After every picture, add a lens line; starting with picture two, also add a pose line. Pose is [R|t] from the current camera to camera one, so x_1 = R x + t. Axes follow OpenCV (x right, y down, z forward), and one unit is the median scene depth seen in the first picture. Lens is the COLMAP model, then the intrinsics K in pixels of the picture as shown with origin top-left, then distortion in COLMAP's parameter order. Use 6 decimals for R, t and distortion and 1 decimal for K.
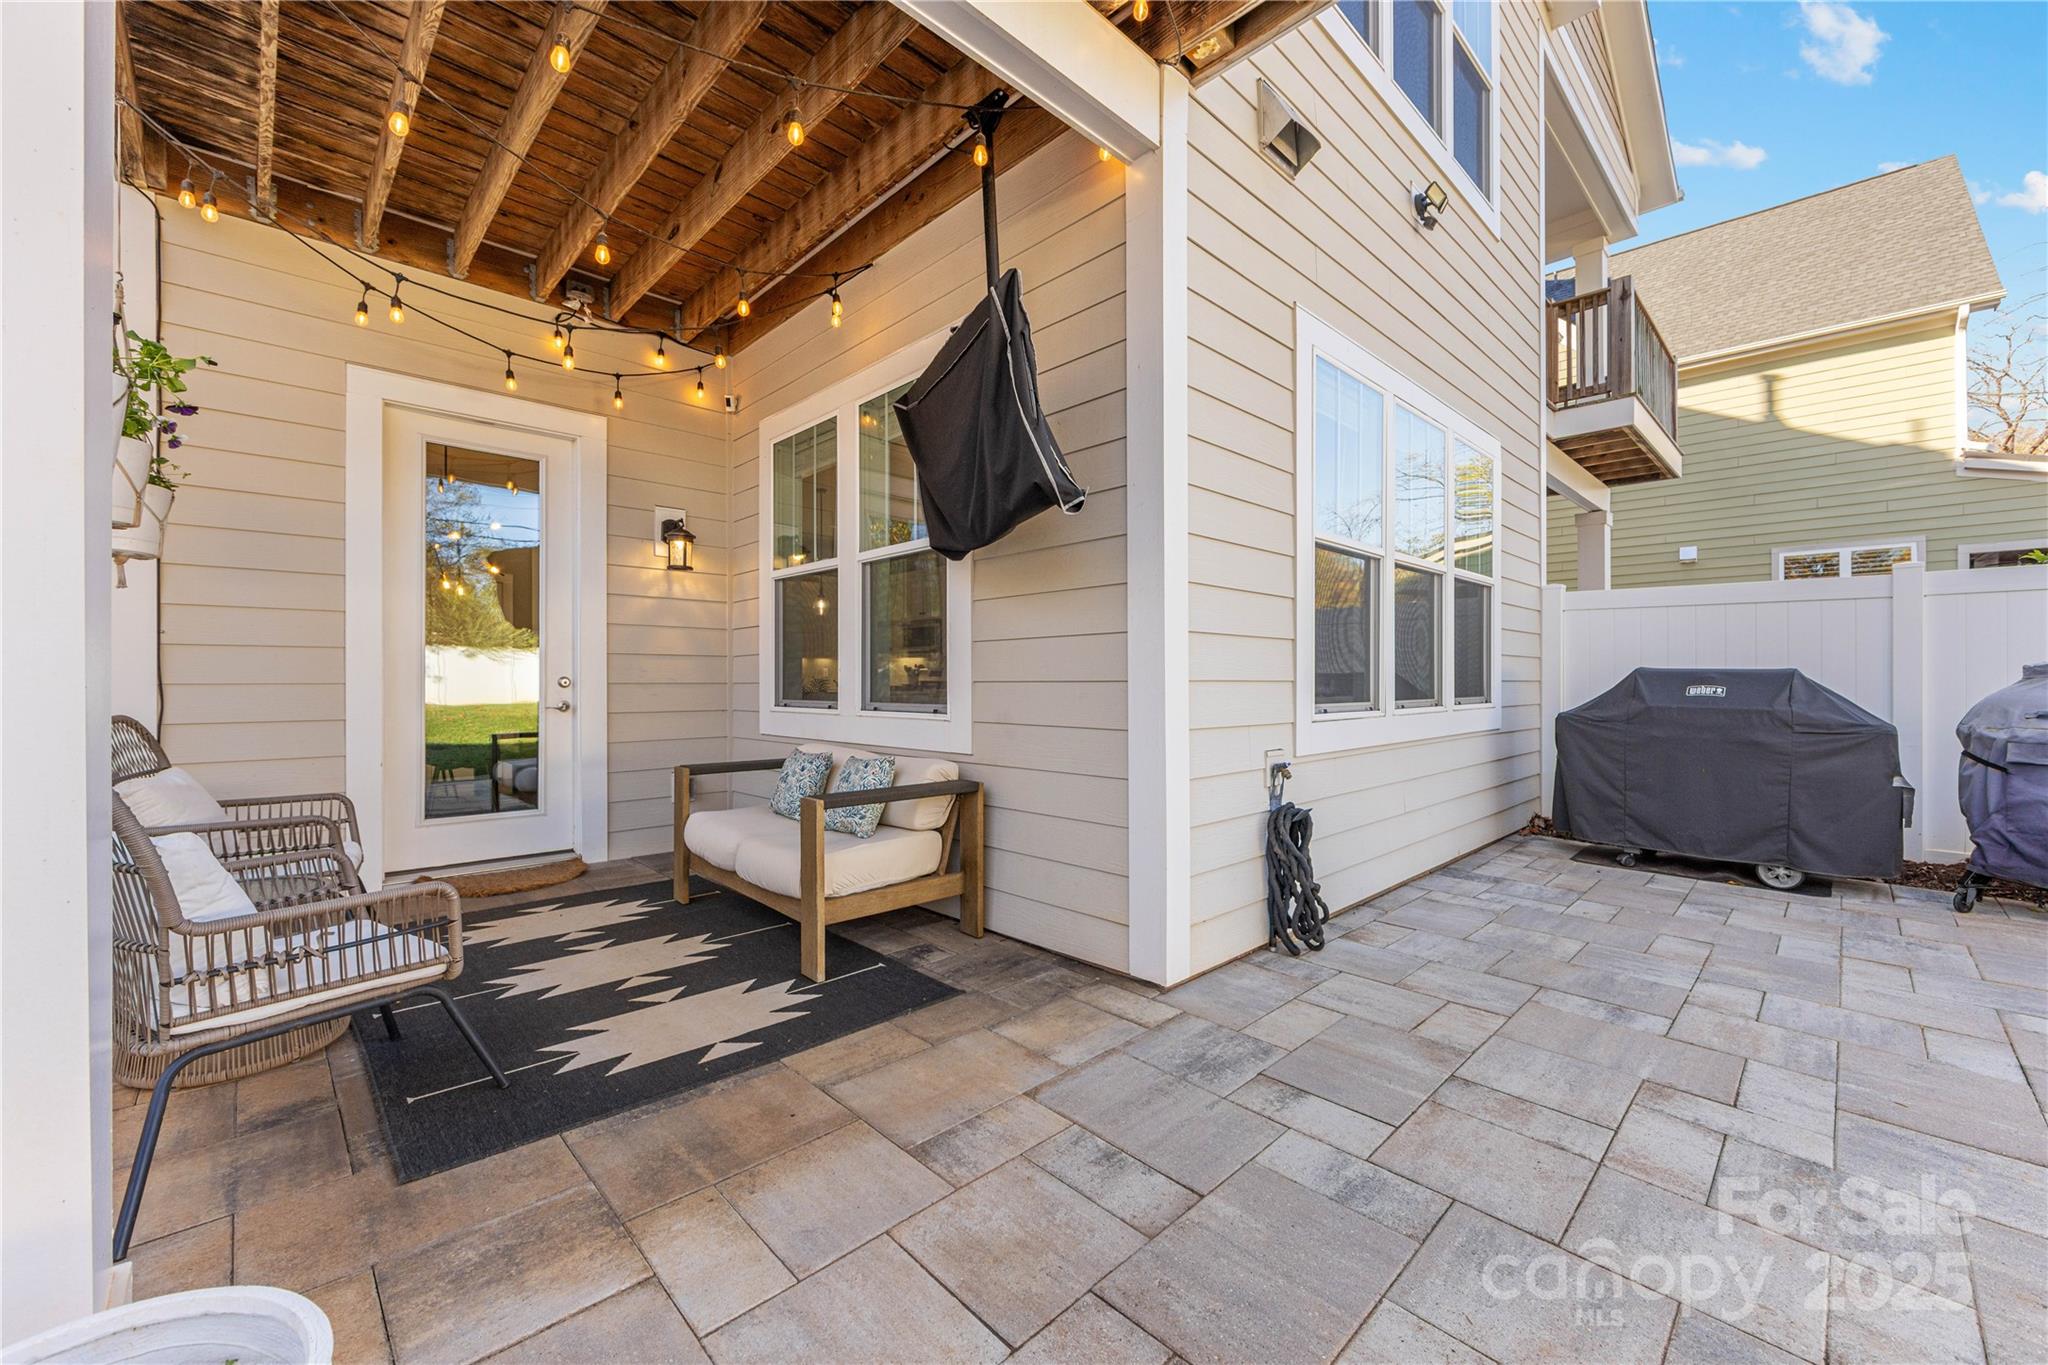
lens RADIAL K [[804.8, 0, 1016.3], [0, 804.8, 683.0], [0, 0, 1]] dist [-0.000170, -0.000056]
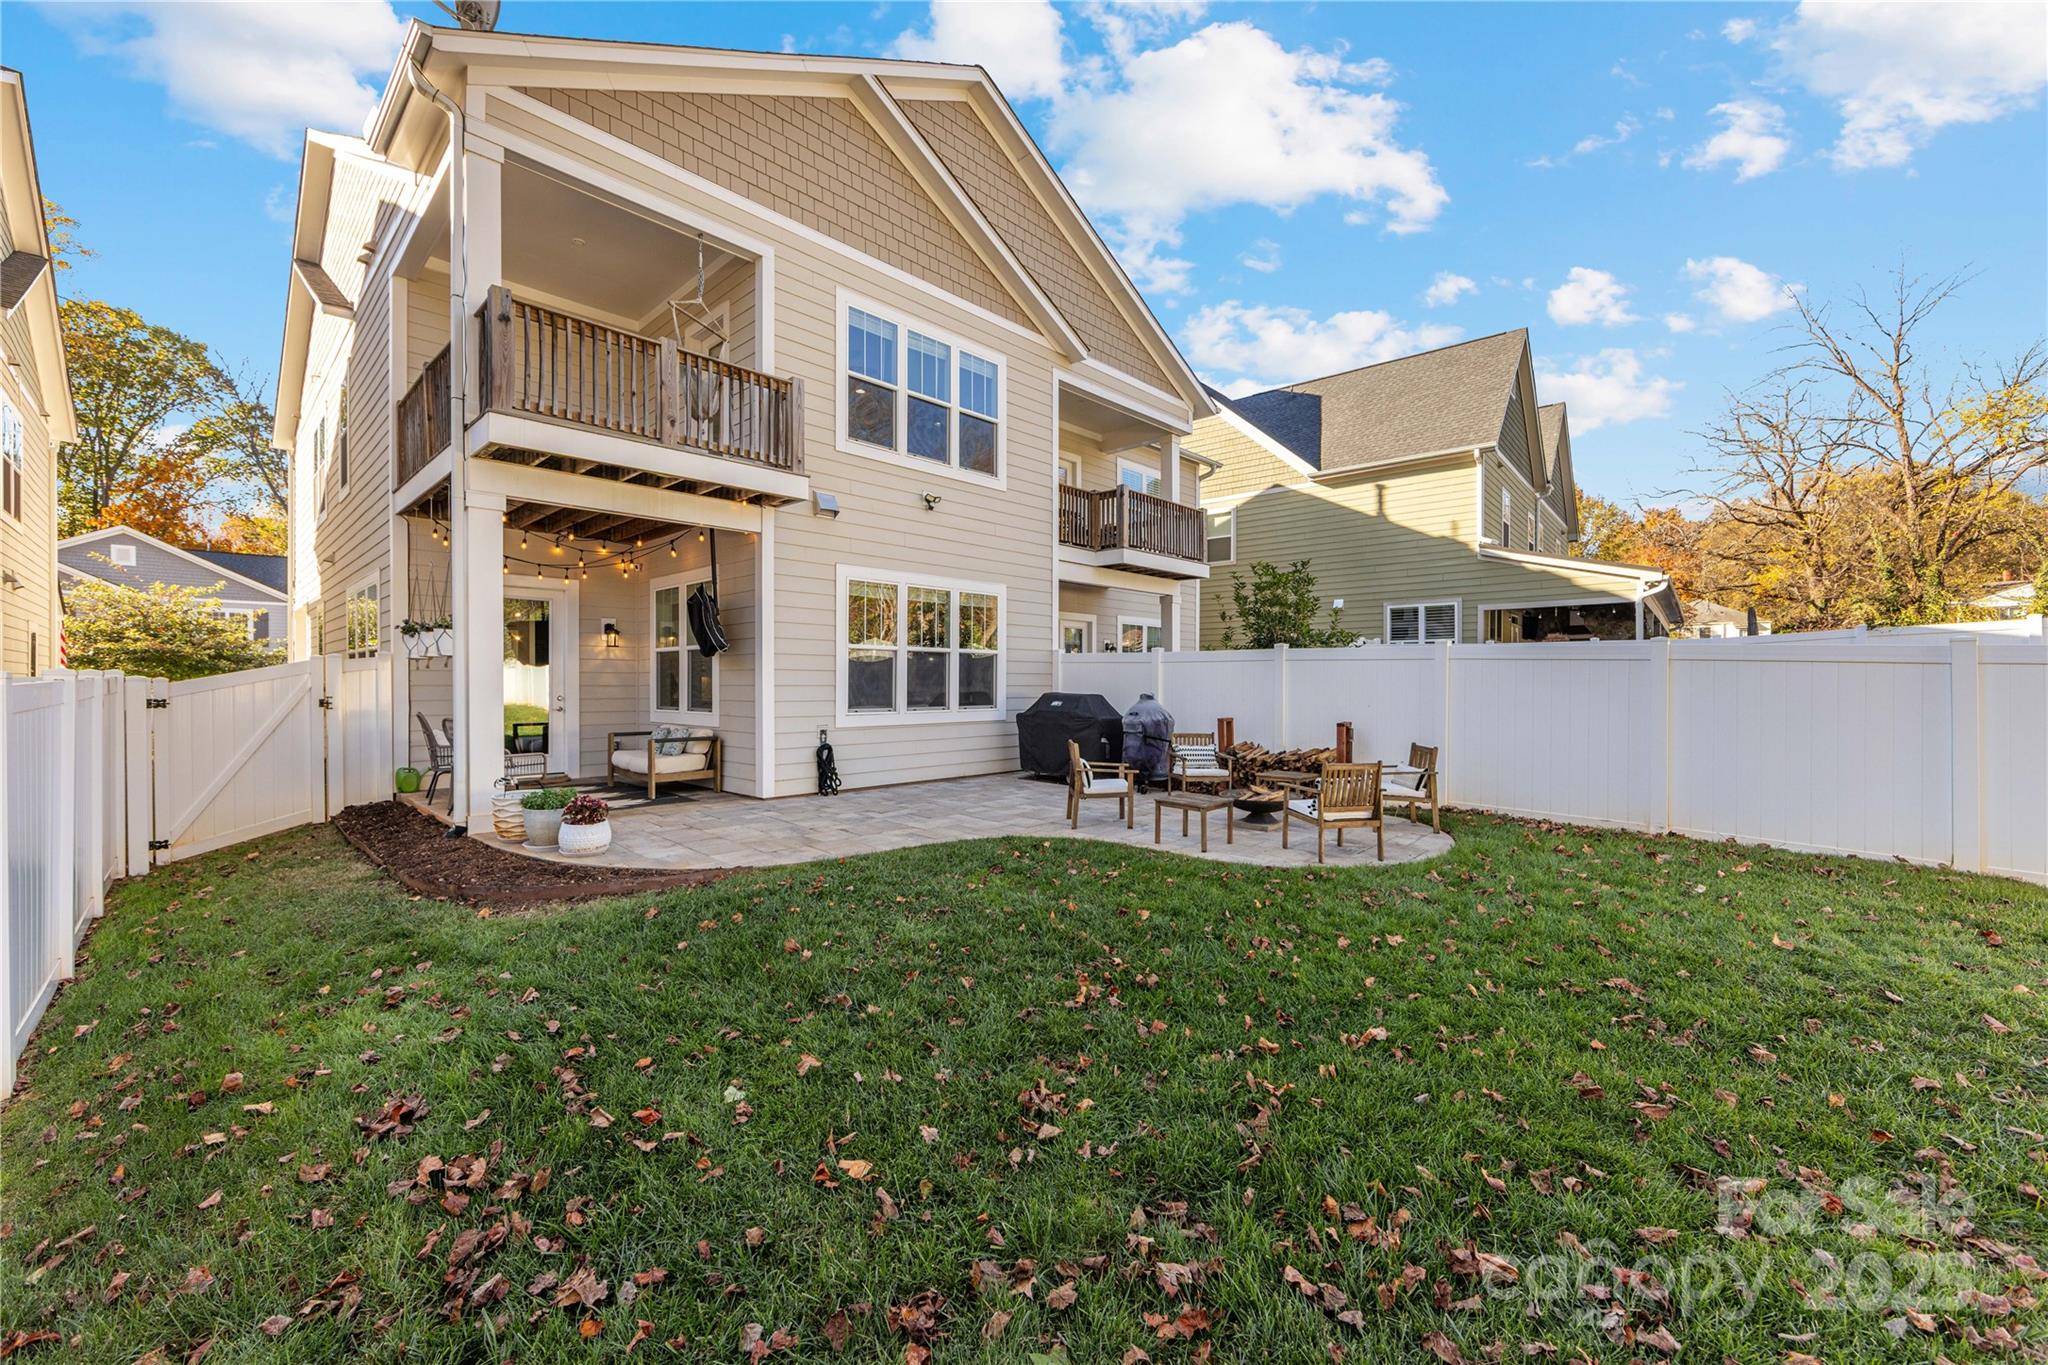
lens RADIAL K [[804.8, 0, 1033.1], [0, 804.8, 684.1], [0, 0, 1]] dist [-0.000170, -0.000056]
pose [[0.998529, 0.004945, 0.053996, 0.629980], [-0.005191, 0.999977, 0.004428, -0.053809], [-0.053973, -0.004702, 0.998531, -1.301286]]
